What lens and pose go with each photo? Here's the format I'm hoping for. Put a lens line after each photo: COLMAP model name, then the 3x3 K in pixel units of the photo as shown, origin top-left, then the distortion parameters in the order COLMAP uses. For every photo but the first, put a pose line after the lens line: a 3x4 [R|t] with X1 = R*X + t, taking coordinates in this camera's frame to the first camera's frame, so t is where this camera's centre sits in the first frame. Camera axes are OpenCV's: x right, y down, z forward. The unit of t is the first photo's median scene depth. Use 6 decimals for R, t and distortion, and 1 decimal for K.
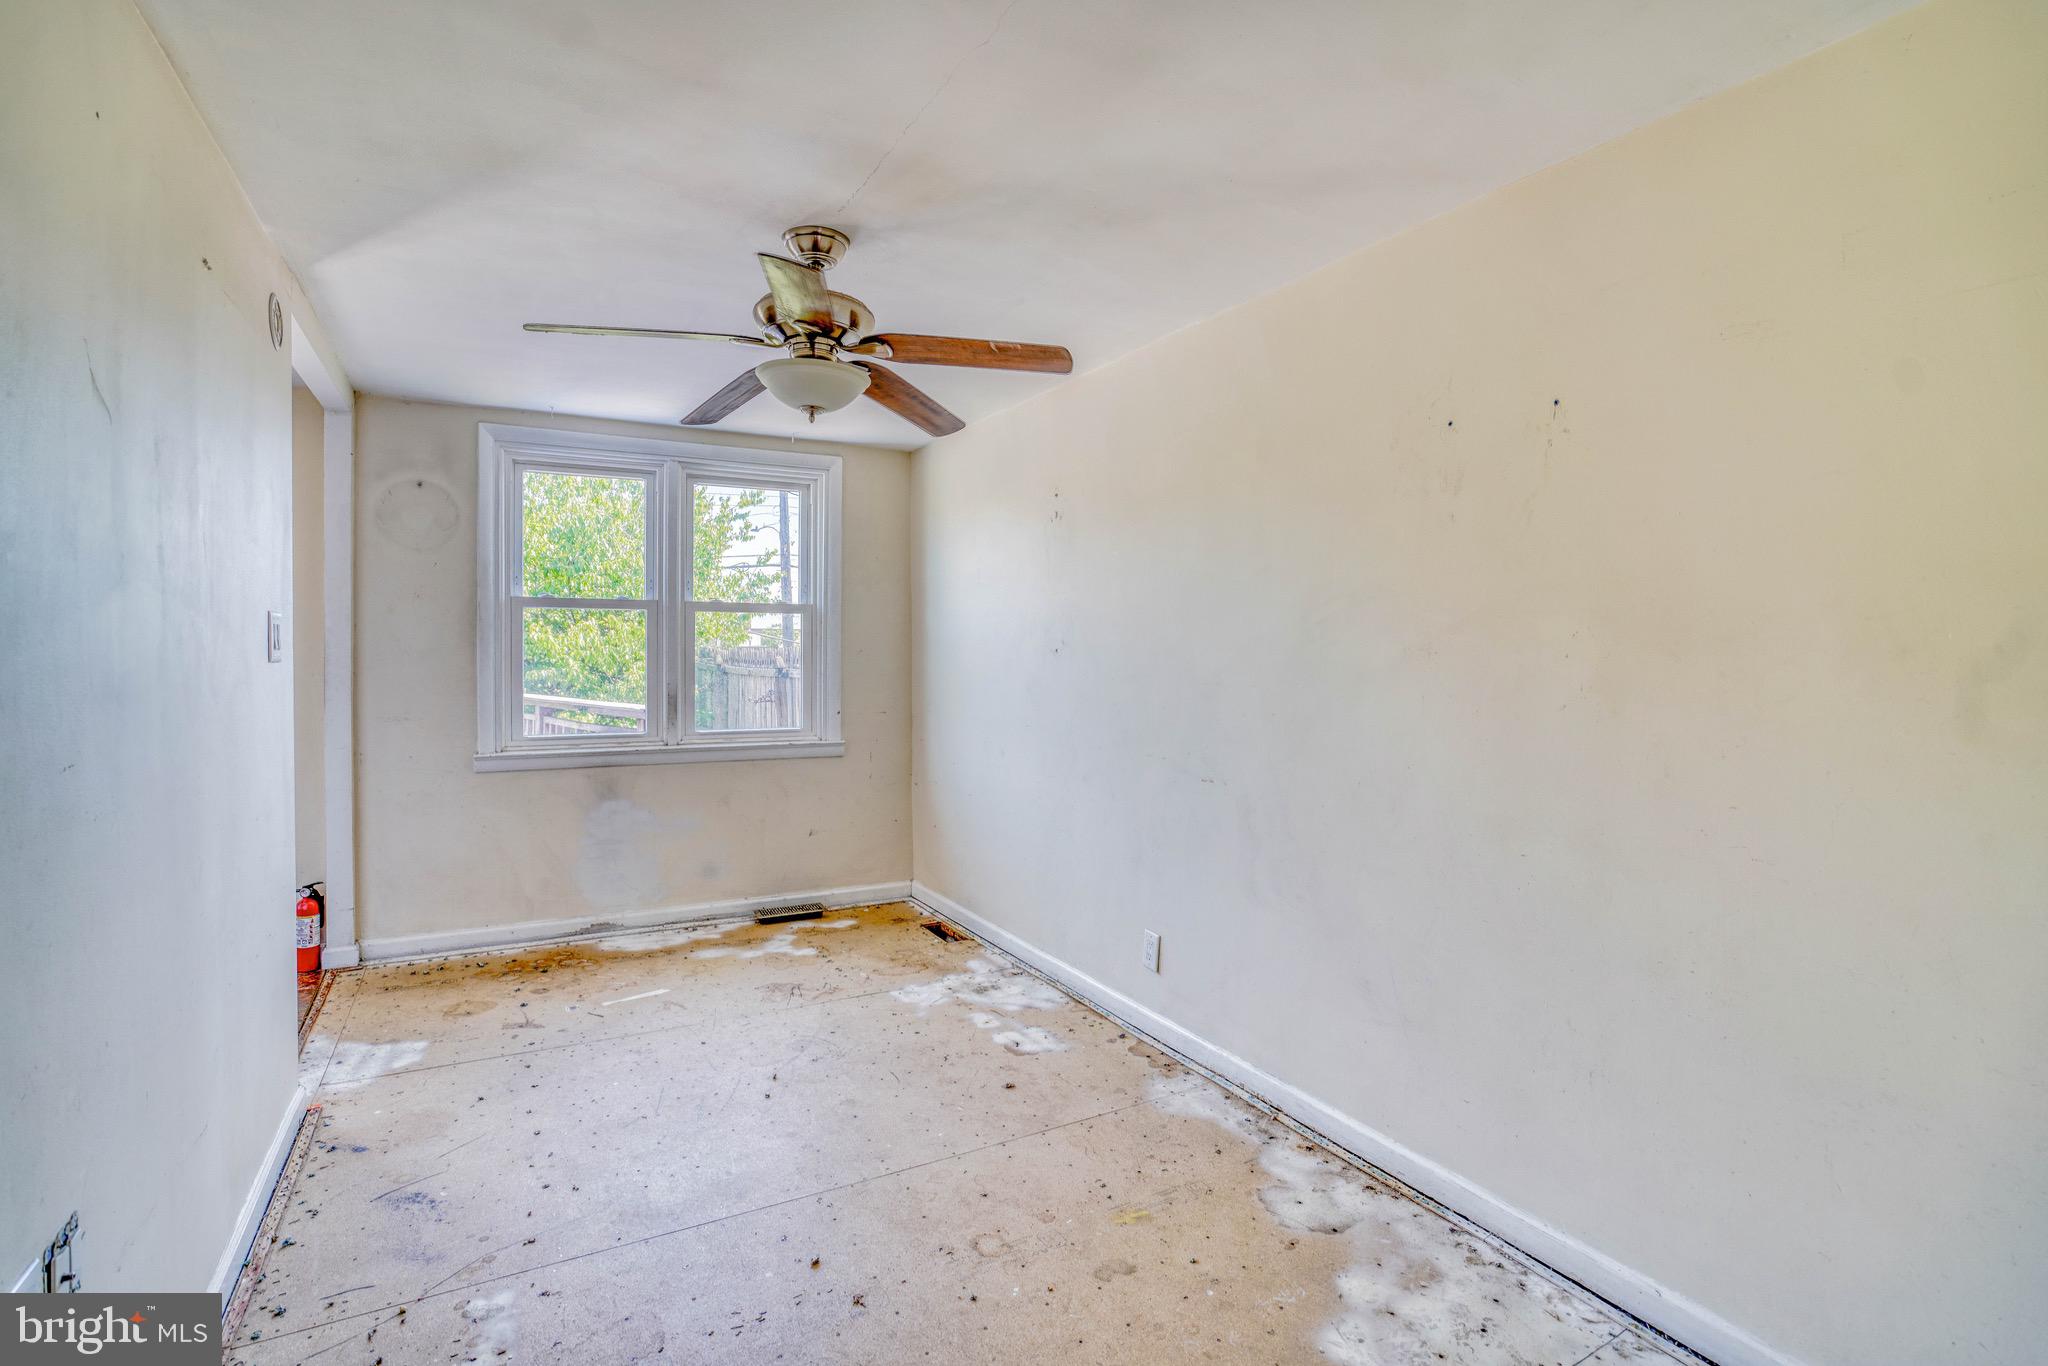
lens RADIAL K [[953.4, 0, 1019.7], [0, 953.4, 653.3], [0, 0, 1]] dist [-0.067169, 0.025386]
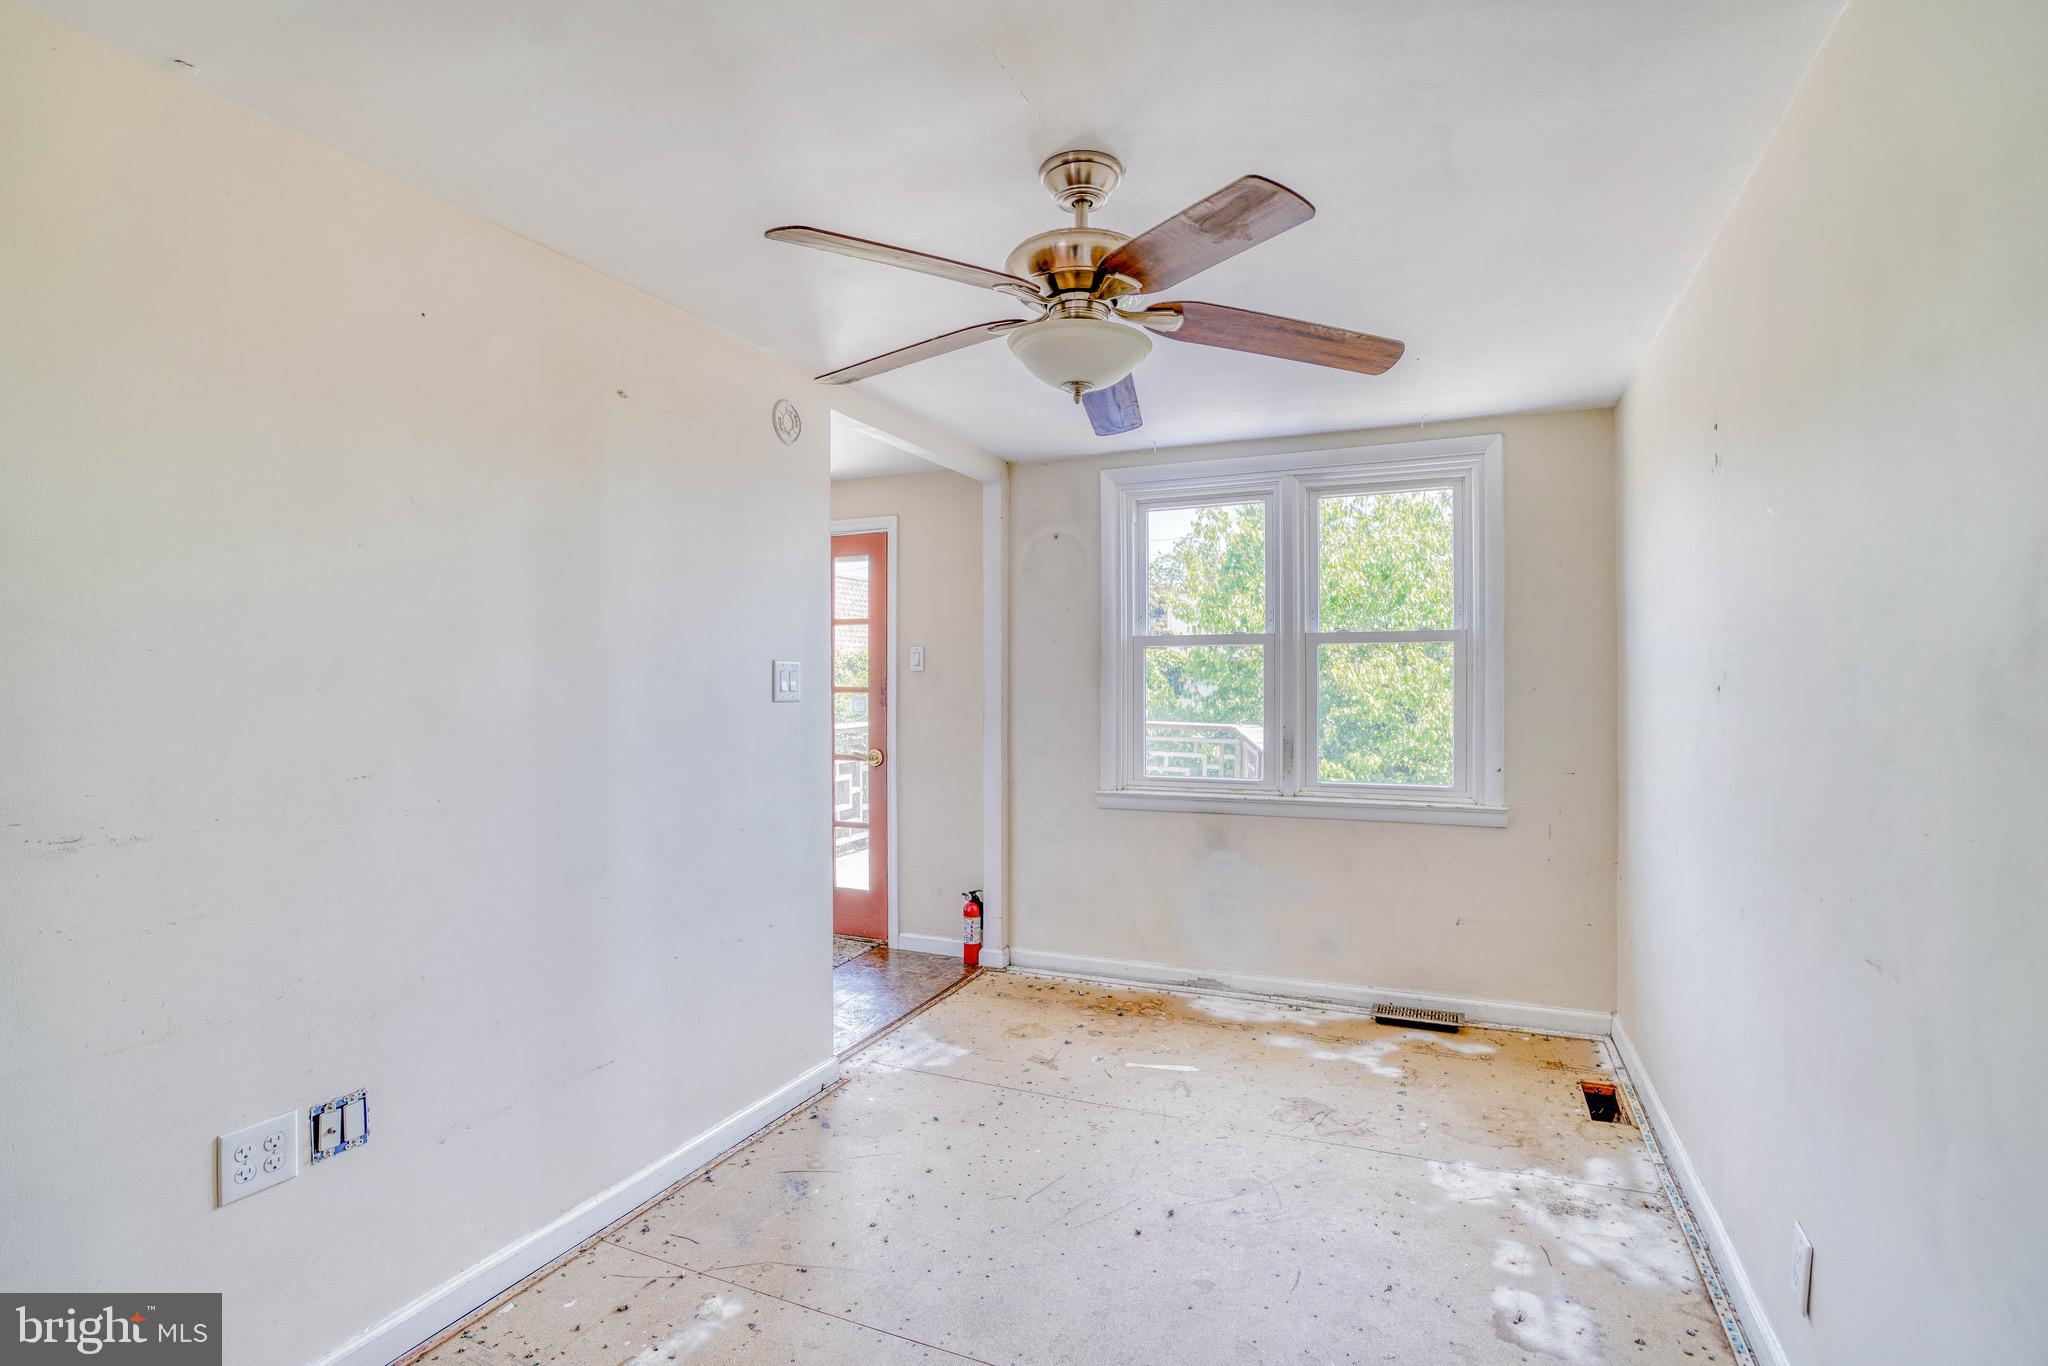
lens RADIAL K [[972.7, 0, 1020.3], [0, 972.7, 688.9], [0, 0, 1]] dist [-0.068118, 0.028107]
pose [[0.601264, -0.004450, -0.799038, 0.237263], [0.001976, 0.999990, -0.004082, 0.000003], [0.799048, 0.000876, 0.601267, 0.290826]]
